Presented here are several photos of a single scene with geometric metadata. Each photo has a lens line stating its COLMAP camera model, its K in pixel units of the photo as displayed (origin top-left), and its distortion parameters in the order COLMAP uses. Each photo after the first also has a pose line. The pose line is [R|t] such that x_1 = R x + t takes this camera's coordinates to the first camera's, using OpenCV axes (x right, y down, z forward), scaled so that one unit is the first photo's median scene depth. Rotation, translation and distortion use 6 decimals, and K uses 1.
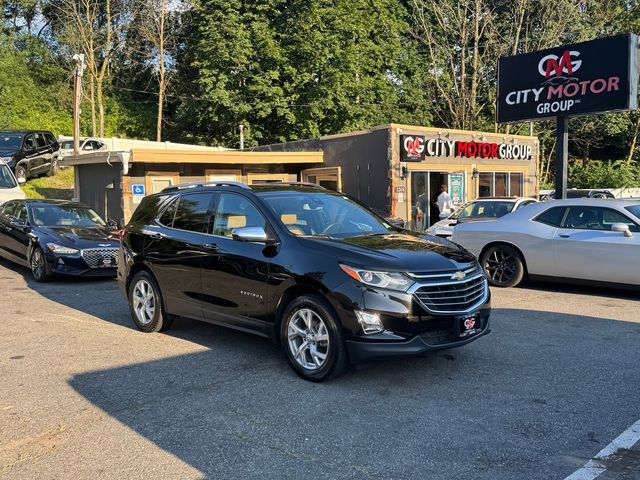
lens RADIAL K [[604.1, 0, 317.7], [0, 604.1, 249.7], [0, 0, 1]] dist [0.151899, -0.323759]
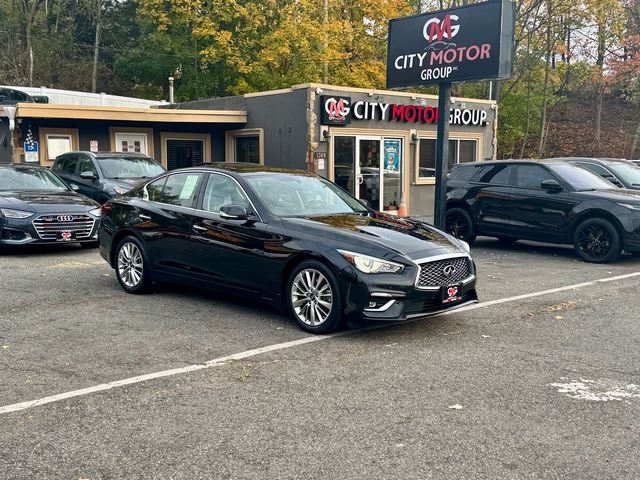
lens RADIAL K [[730.4, 0, 332.1], [0, 730.4, 249.5], [0, 0, 1]] dist [0.199039, -0.486131]
pose [[0.999628, 0.026588, -0.006064, 0.164708], [-0.026389, 0.999176, 0.030847, 0.009700], [0.006879, -0.030676, 0.999506, -0.123053]]
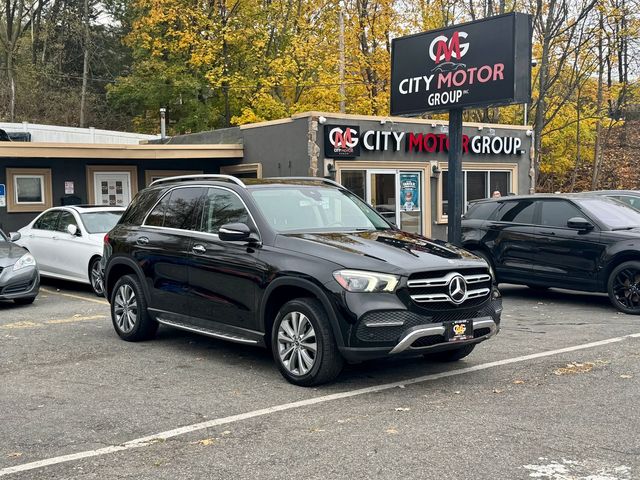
lens RADIAL K [[840.6, 0, 334.5], [0, 840.6, 251.3], [0, 0, 1]] dist [0.174335, -0.363936]
pose [[0.998747, 0.009605, -0.049105, 0.204832], [-0.010779, 0.999661, -0.023712, 0.005661], [0.048860, 0.024211, 0.998512, -0.116318]]
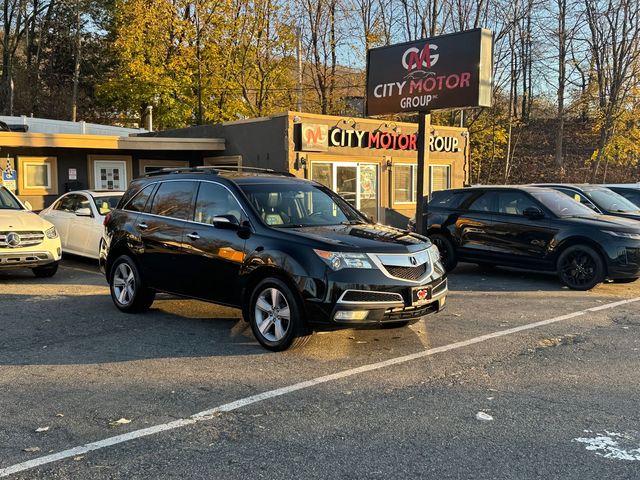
lens RADIAL K [[697.9, 0, 320.2], [0, 697.9, 241.3], [0, 0, 1]] dist [0.188225, -0.436454]
pose [[0.999649, 0.019370, 0.018088, 0.152051], [-0.019214, 0.999777, -0.008764, 0.001925], [-0.018254, 0.008413, 0.999798, -0.081300]]
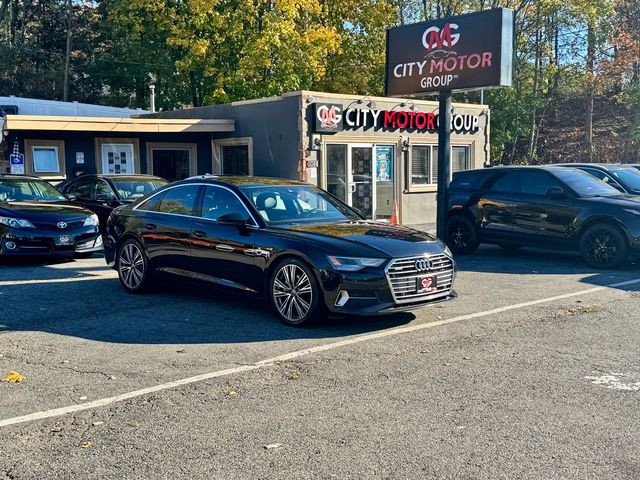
lens RADIAL K [[788.4, 0, 310.5], [0, 788.4, 238.0], [0, 0, 1]] dist [0.187217, -0.447704]
pose [[0.999915, 0.012239, 0.004603, 0.128958], [-0.012236, 0.999925, -0.000586, 0.012237], [-0.004610, 0.000530, 0.999989, -0.176449]]
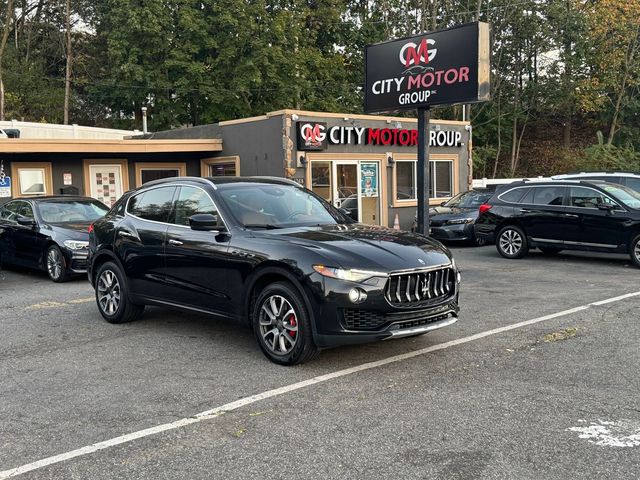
lens RADIAL K [[725.1, 0, 318.7], [0, 725.1, 243.0], [0, 0, 1]] dist [0.198509, -0.492508]
pose [[0.999921, -0.004719, 0.011609, 0.154641], [0.004797, 0.999967, -0.006620, 0.001949], [-0.011577, 0.006675, 0.999911, -0.100443]]
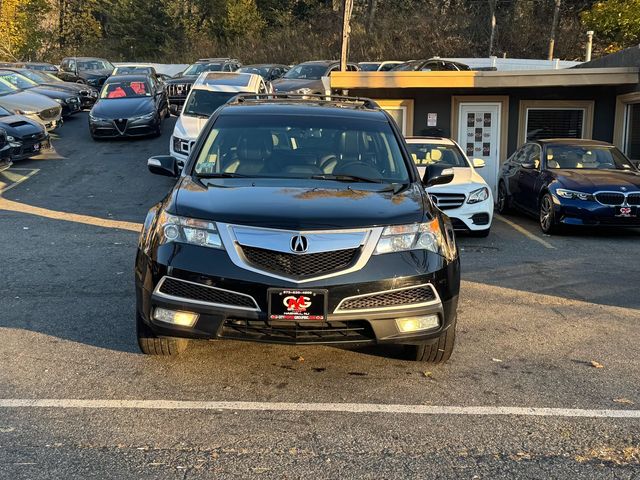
lens RADIAL K [[800.6, 0, 321.9], [0, 800.6, 238.7], [0, 0, 1]] dist [0.200373, -0.416404]
pose [[0.732766, 0.119029, -0.669989, 0.406729], [-0.093151, 0.992860, 0.074511, -0.014188], [0.674075, 0.007811, 0.738622, 0.139248]]
